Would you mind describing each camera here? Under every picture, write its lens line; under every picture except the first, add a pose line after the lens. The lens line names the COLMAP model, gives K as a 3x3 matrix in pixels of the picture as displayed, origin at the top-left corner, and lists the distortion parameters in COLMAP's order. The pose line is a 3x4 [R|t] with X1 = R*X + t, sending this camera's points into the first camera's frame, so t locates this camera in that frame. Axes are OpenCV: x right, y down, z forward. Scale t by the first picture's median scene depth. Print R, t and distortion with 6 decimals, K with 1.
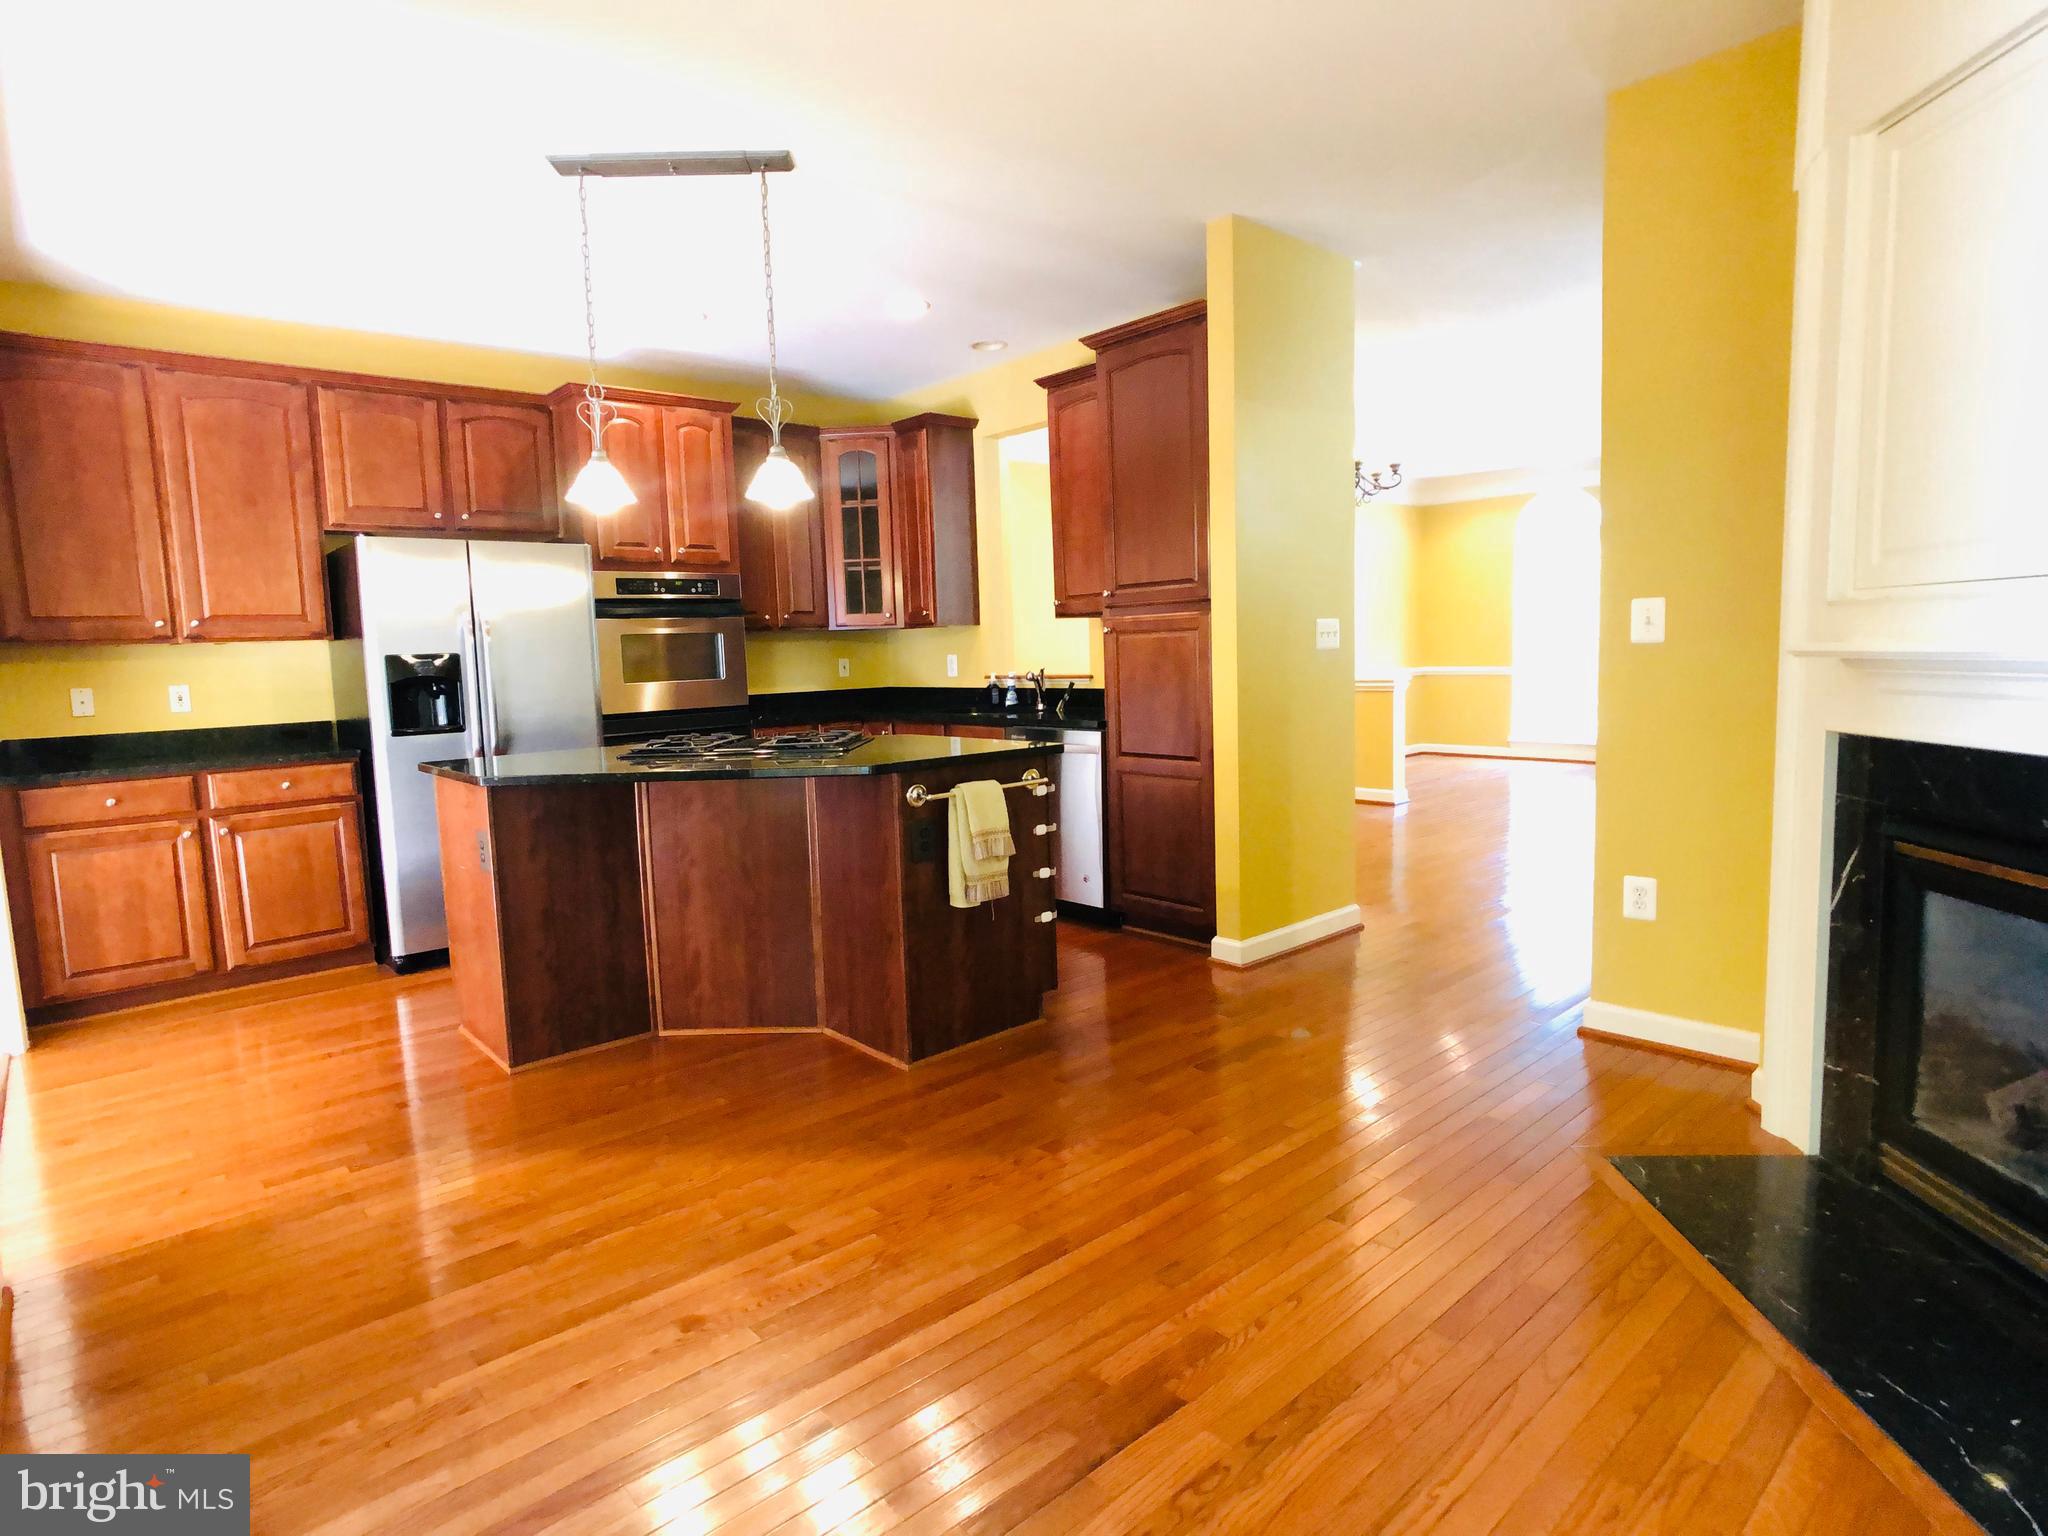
lens RADIAL K [[1090.7, 0, 1018.2], [0, 1090.7, 760.5], [0, 0, 1]] dist [-0.018890, -0.000471]
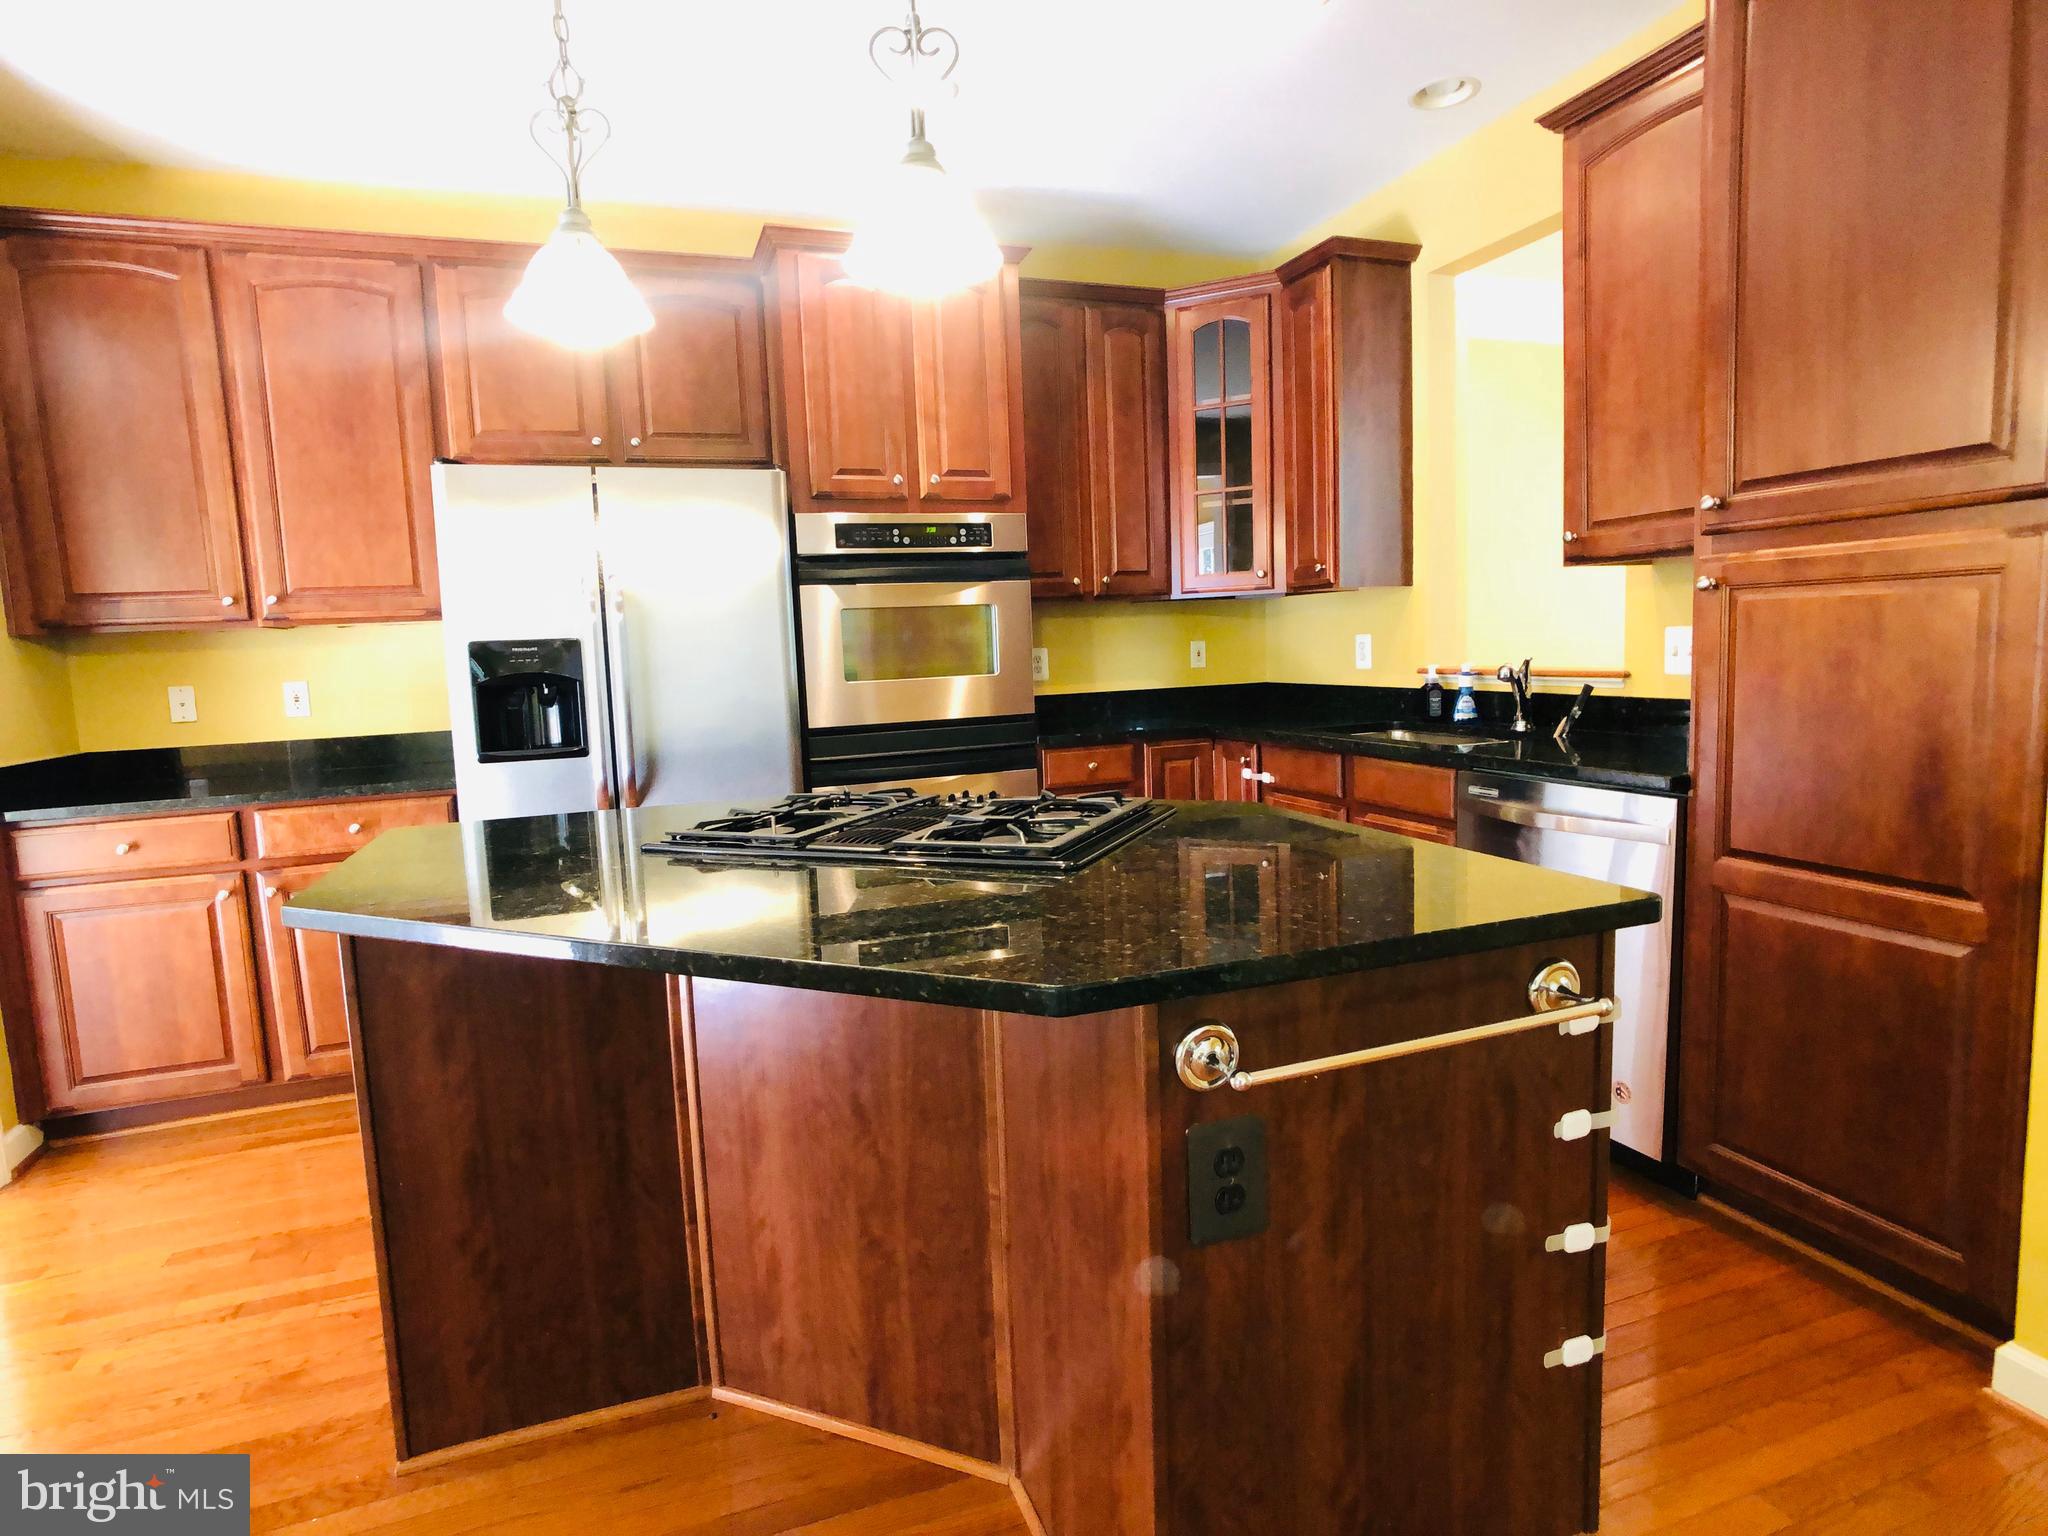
lens RADIAL K [[1090.7, 0, 1018.2], [0, 1090.7, 760.5], [0, 0, 1]] dist [-0.018890, -0.000471]
pose [[0.930017, 0.036089, -0.365741, -0.018861], [-0.028419, 0.999249, 0.026335, -0.048093], [0.366417, -0.014098, 0.930344, 0.466728]]
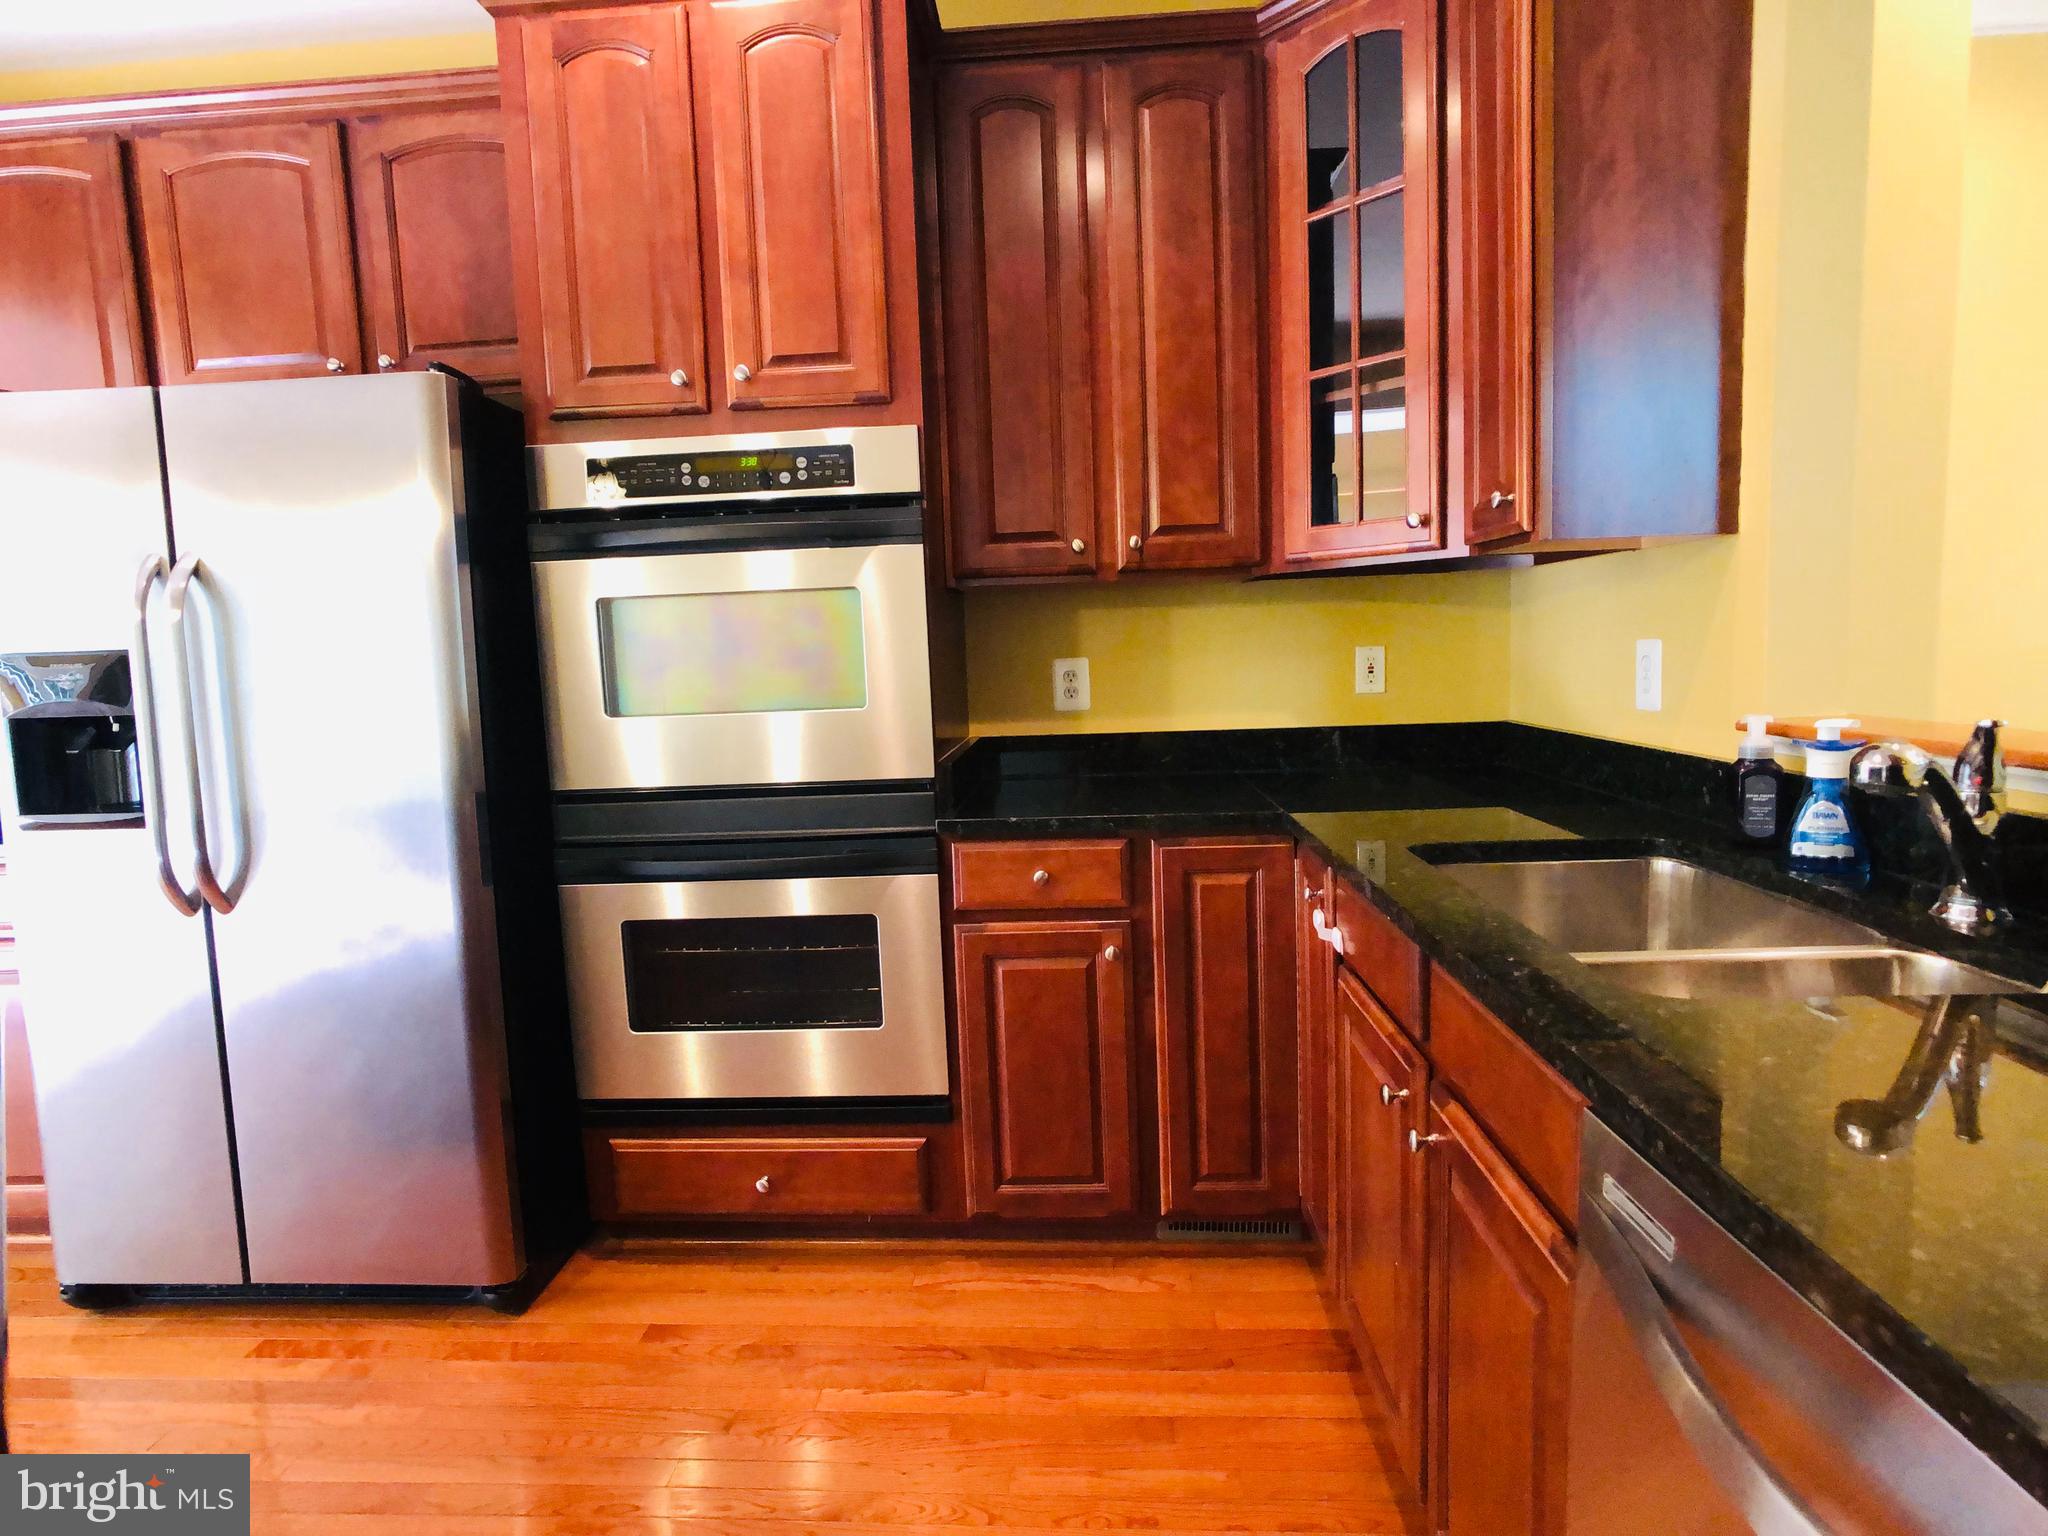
lens RADIAL K [[1087.1, 0, 1026.7], [0, 1087.1, 752.3], [0, 0, 1]] dist [-0.021717, 0.009491]
pose [[0.709990, 0.074325, -0.700278, 0.042705], [-0.060027, 0.997183, 0.044978, -0.094985], [0.701649, 0.010101, 0.712452, 0.916997]]
